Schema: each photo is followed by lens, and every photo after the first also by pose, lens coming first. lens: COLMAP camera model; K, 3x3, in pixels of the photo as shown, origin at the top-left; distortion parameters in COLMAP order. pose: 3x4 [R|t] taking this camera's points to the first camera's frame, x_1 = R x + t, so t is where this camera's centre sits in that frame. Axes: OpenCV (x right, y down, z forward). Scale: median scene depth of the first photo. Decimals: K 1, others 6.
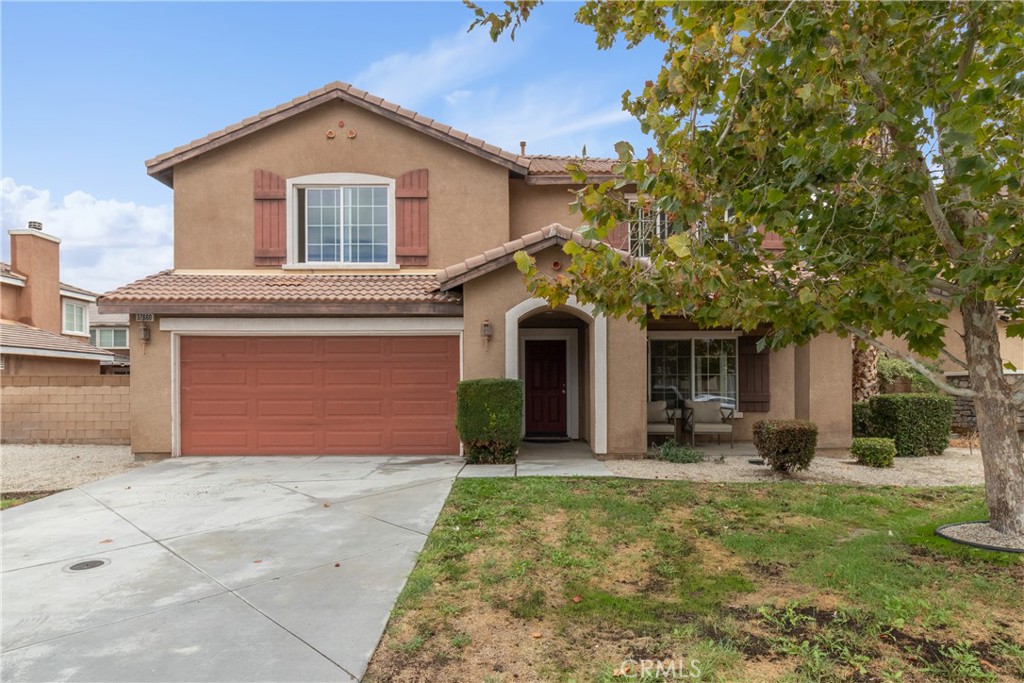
lens RADIAL K [[705.3, 0, 512.3], [0, 705.3, 346.3], [0, 0, 1]] dist [-0.001662, 0.003428]
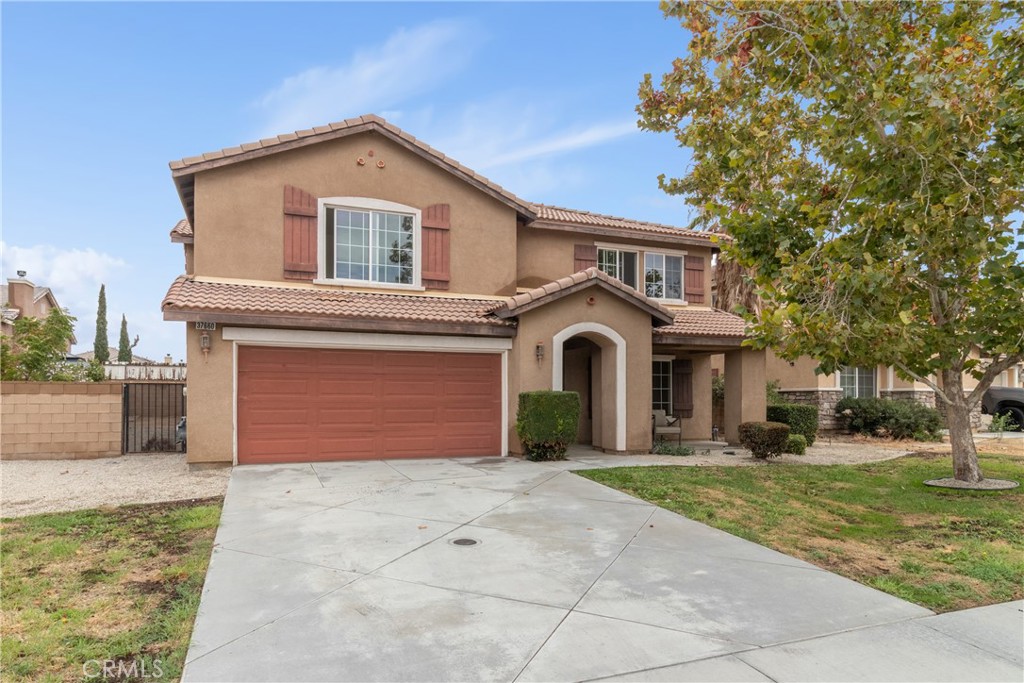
lens RADIAL K [[705.3, 0, 511.0], [0, 705.3, 340.5], [0, 0, 1]] dist [-0.001662, 0.003428]
pose [[0.916057, 0.037356, 0.399303, -0.521856], [-0.027934, 0.999178, -0.029391, -0.002920], [-0.400073, 0.015770, 0.916348, -0.081074]]
